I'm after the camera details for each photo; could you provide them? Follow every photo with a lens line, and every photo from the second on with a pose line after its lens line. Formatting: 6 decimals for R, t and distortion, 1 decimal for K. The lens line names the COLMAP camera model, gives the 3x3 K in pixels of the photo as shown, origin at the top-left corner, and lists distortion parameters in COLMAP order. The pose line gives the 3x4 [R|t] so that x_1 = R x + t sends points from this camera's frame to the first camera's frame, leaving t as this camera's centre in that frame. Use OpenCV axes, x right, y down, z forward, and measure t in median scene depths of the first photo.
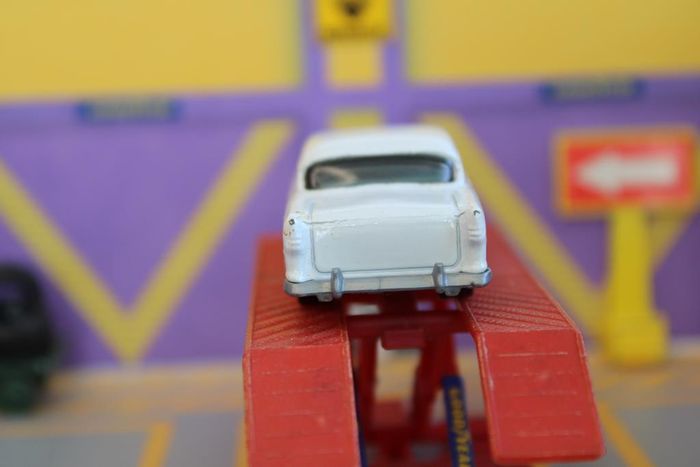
lens RADIAL K [[1567.0, 0, 350.0], [0, 1567.0, 233.5], [0, 0, 1]] dist [-0.025555, 0.092327]
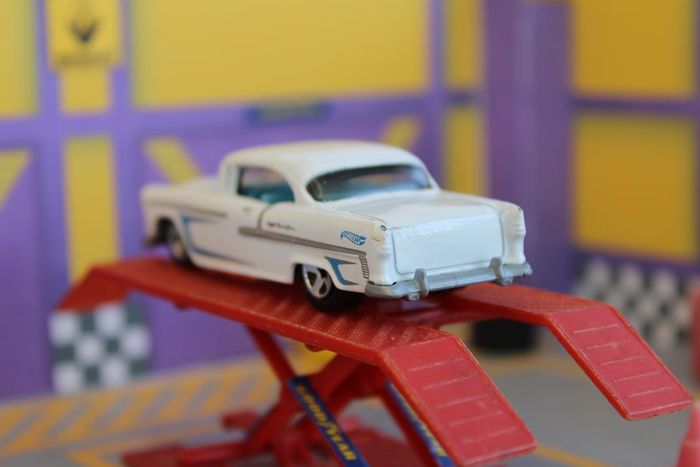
lens RADIAL K [[1567.0, 0, 350.0], [0, 1567.0, 233.5], [0, 0, 1]] dist [-0.025555, 0.092327]
pose [[0.834431, -0.062935, 0.547507, -0.627890], [0.078292, 0.996919, -0.004727, -0.000475], [-0.545523, 0.046809, 0.836788, 0.129285]]
